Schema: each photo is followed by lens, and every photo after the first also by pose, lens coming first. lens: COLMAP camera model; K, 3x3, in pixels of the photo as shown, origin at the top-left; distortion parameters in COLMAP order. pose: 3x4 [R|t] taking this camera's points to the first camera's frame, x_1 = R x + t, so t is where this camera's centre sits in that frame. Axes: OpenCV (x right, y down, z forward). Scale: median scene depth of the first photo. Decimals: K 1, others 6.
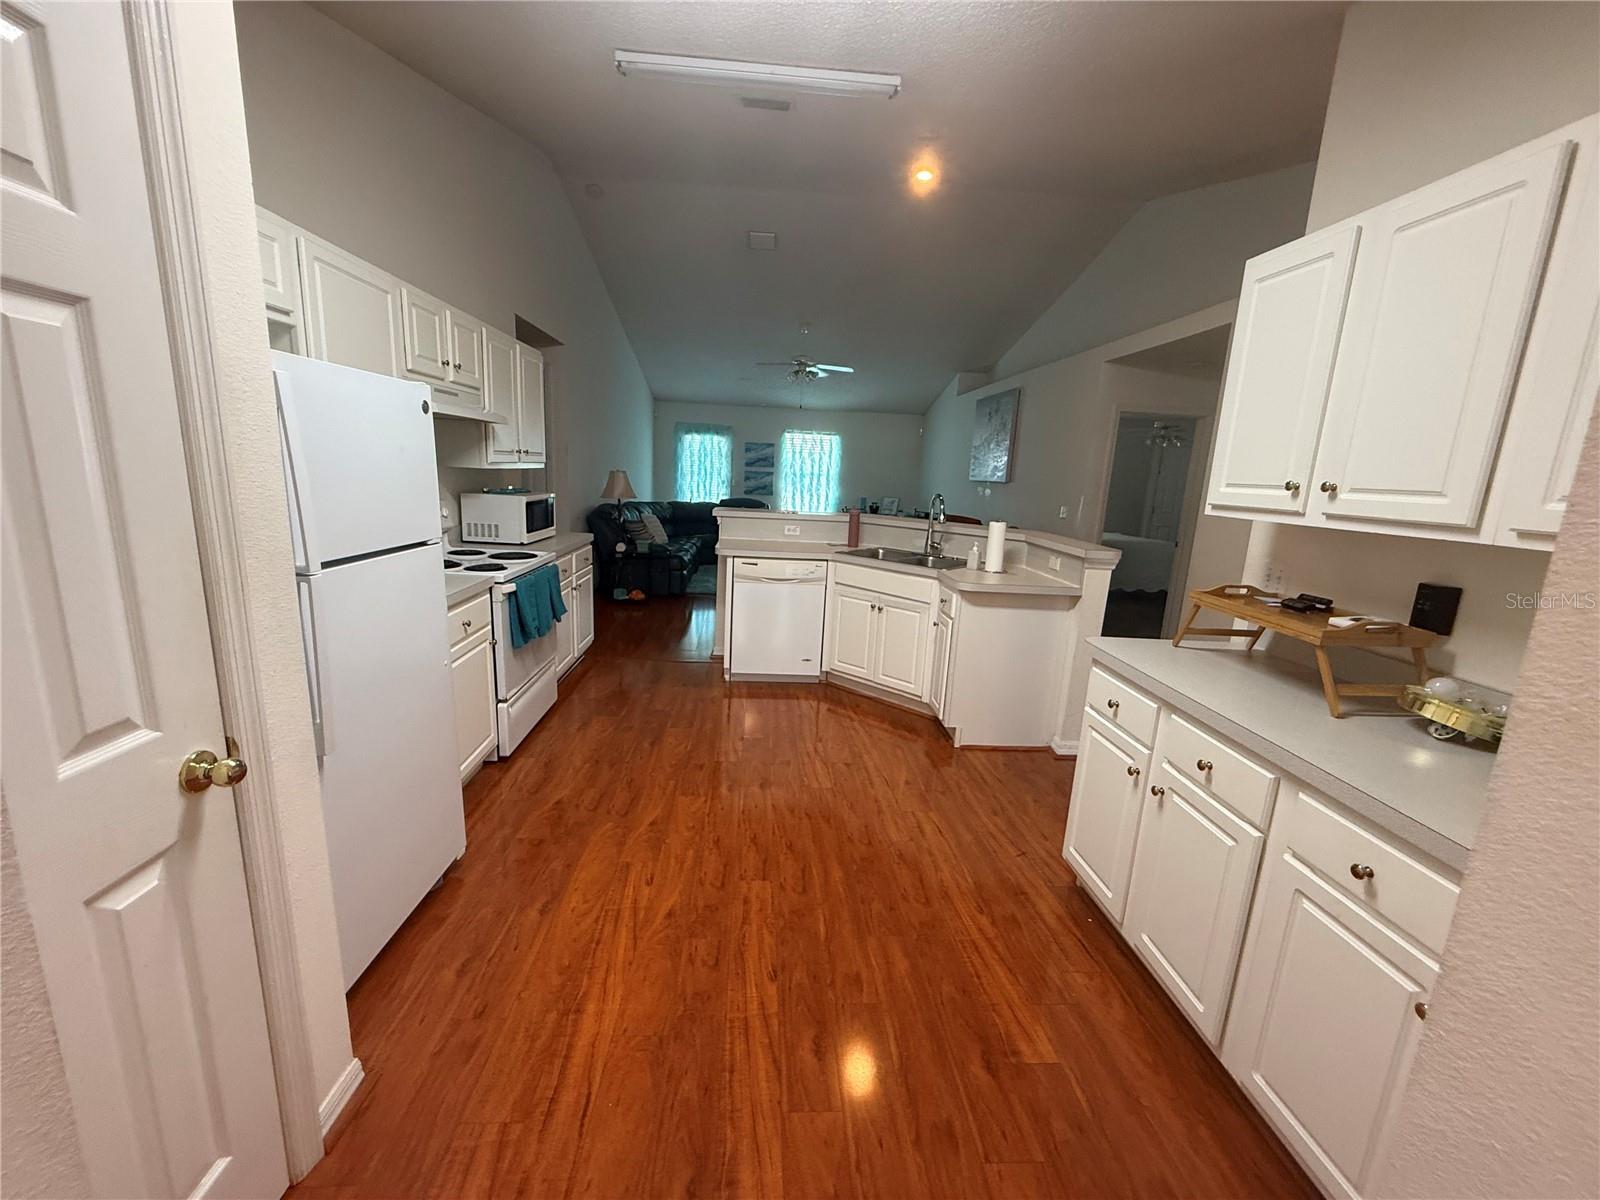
lens RADIAL K [[641.9, 0, 791.9], [0, 641.9, 605.3], [0, 0, 1]] dist [0.002331, 0.000368]
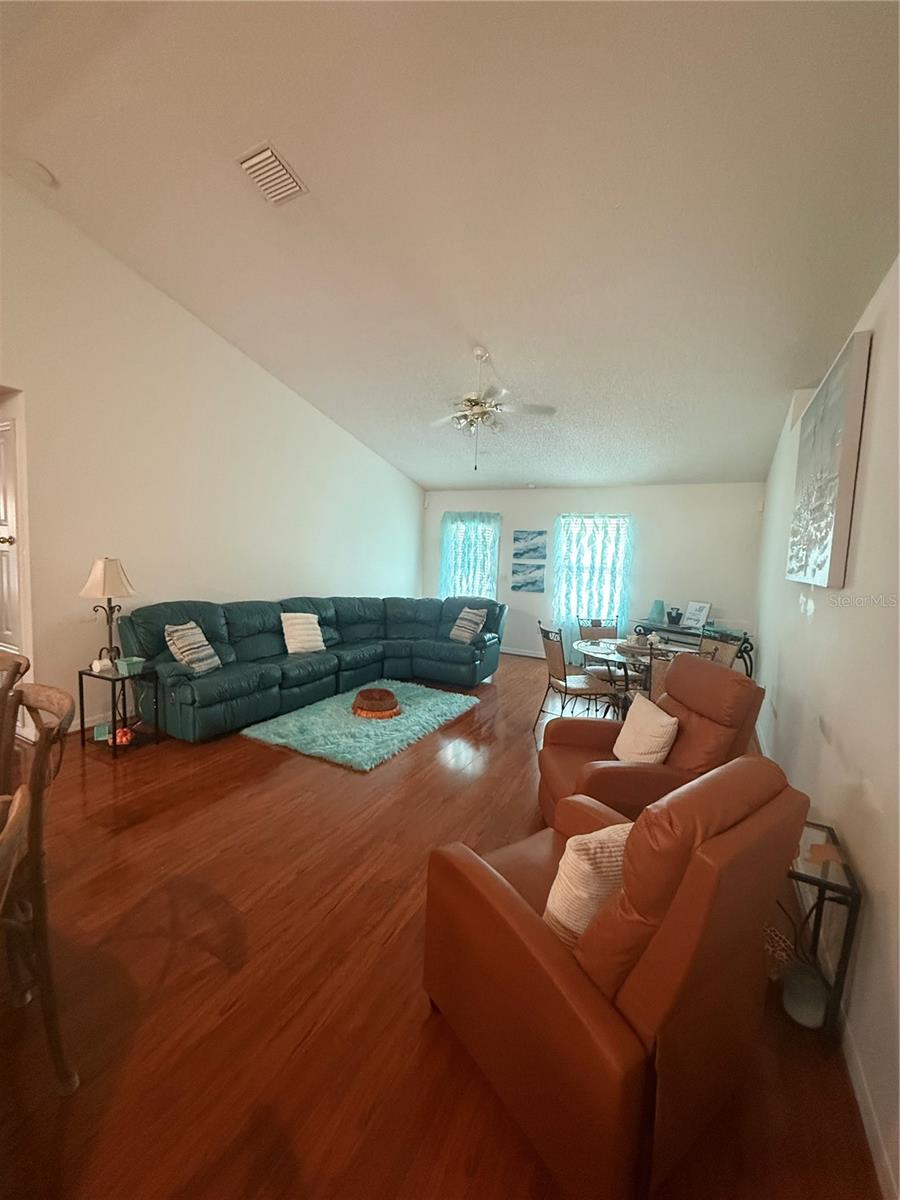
lens RADIAL K [[481.4, 0, 451.8], [0, 481.4, 594.9], [0, 0, 1]] dist [0.002331, 0.000368]
pose [[0.849300, 0.033920, -0.526820, 0.500699], [-0.111292, 0.987010, -0.115866, -0.221819], [0.516047, 0.157036, 0.842043, 1.109272]]
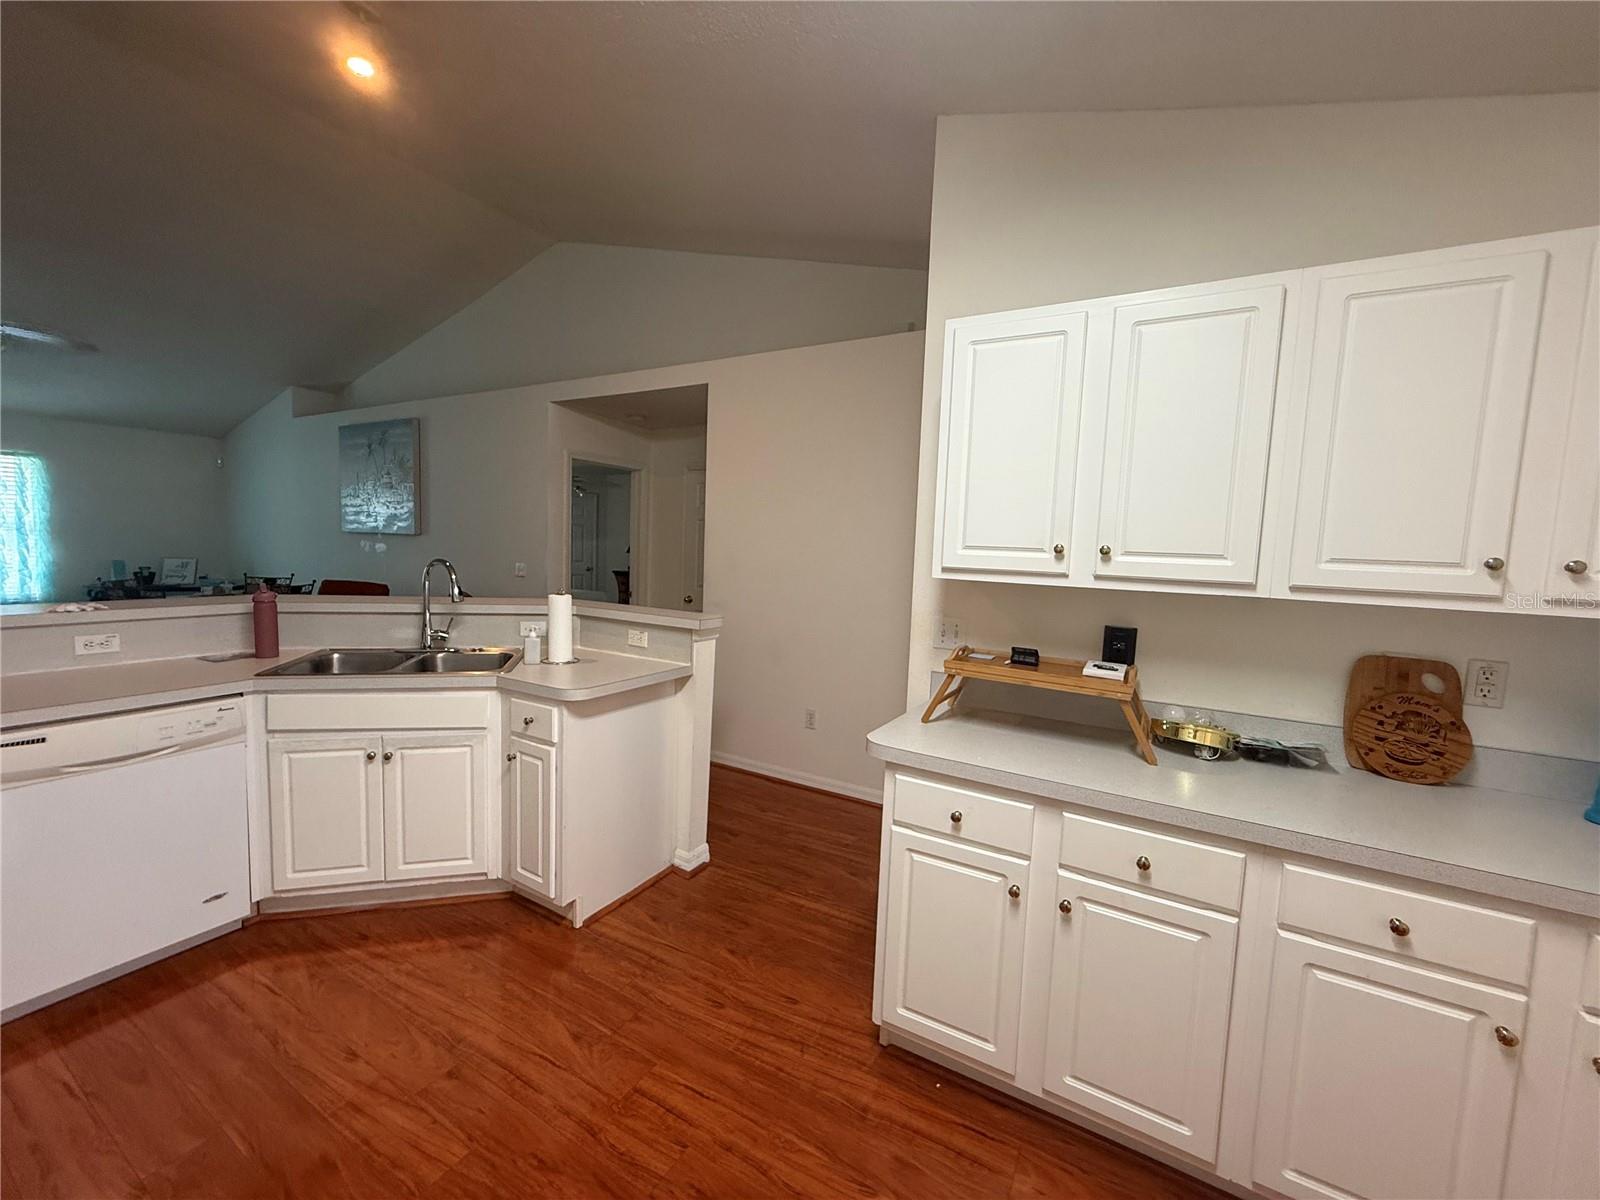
lens RADIAL K [[641.9, 0, 798.7], [0, 641.9, 600.1], [0, 0, 1]] dist [0.002331, 0.000368]
pose [[0.548117, -0.102442, 0.830104, -0.120559], [0.165499, 0.986132, 0.012419, -0.074991], [-0.819865, 0.130574, 0.557470, 0.313615]]
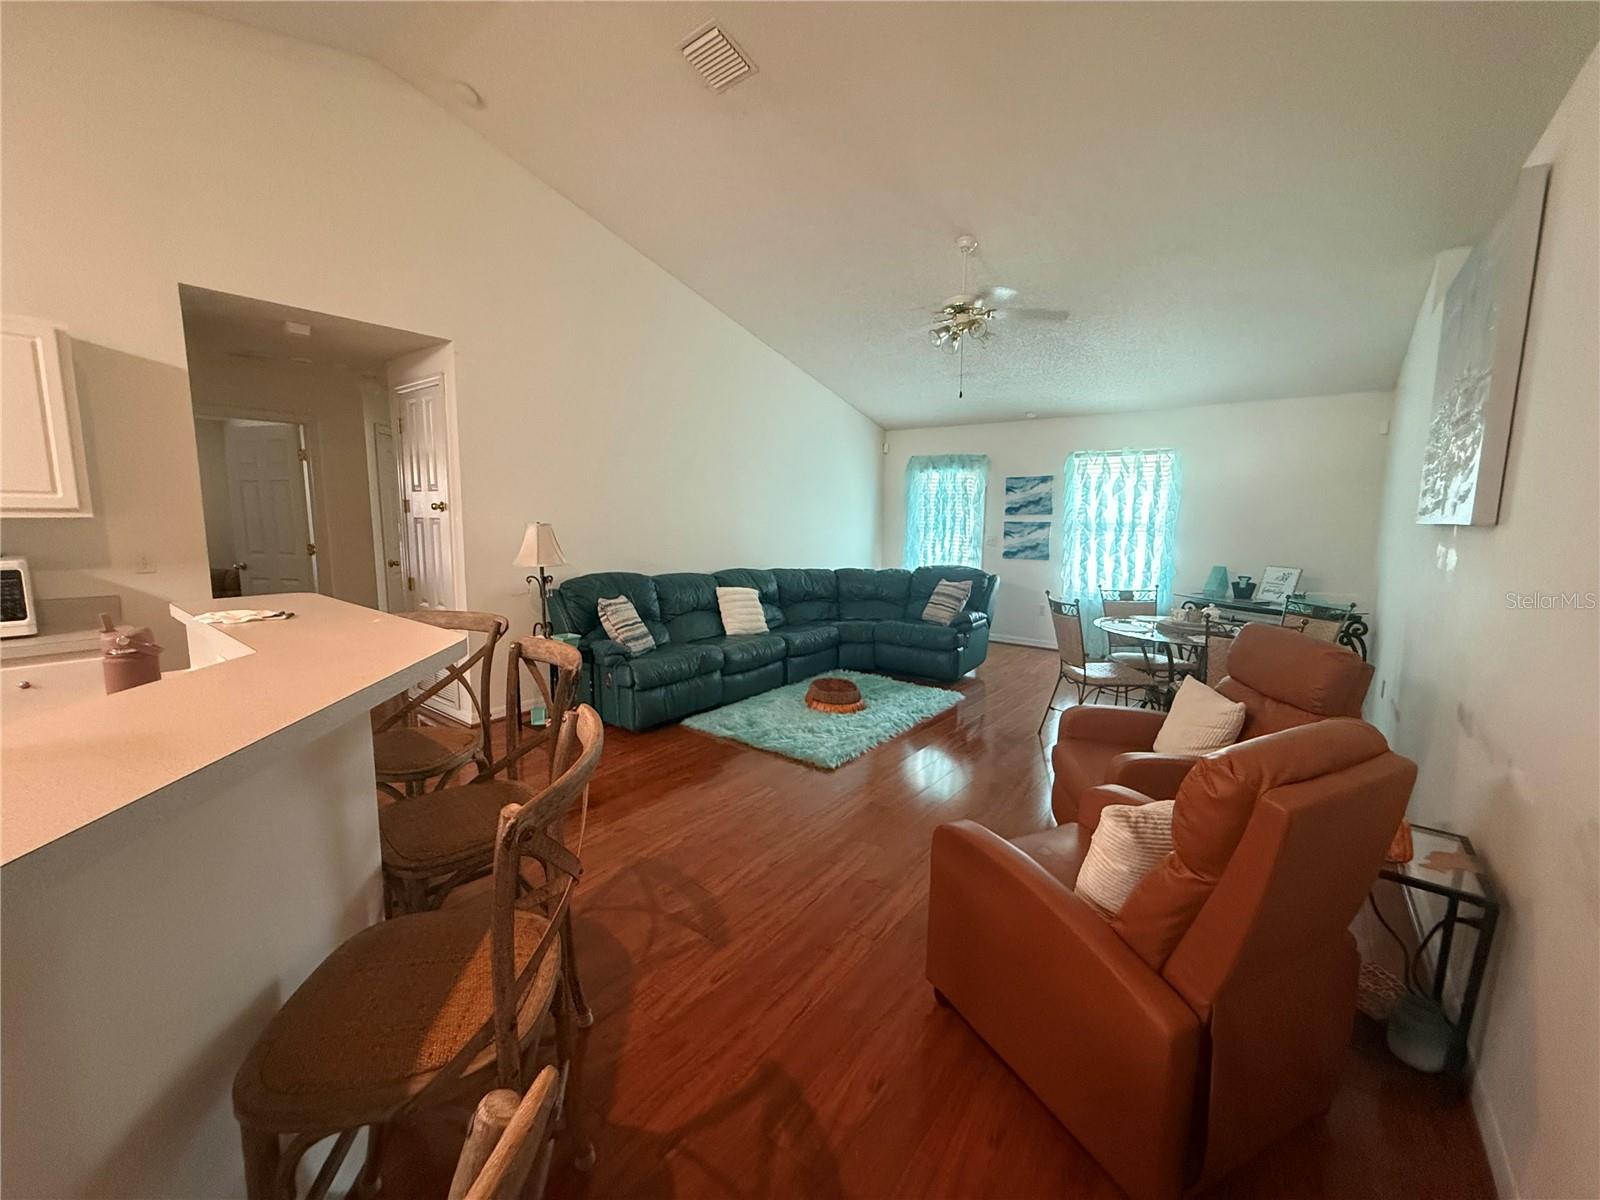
lens RADIAL K [[641.9, 0, 793.0], [0, 641.9, 596.3], [0, 0, 1]] dist [0.002331, 0.000368]
pose [[0.741808, 0.046476, -0.669000, 0.513640], [-0.117508, 0.991170, -0.061439, -0.187931], [0.660237, 0.124188, 0.740719, 1.033541]]
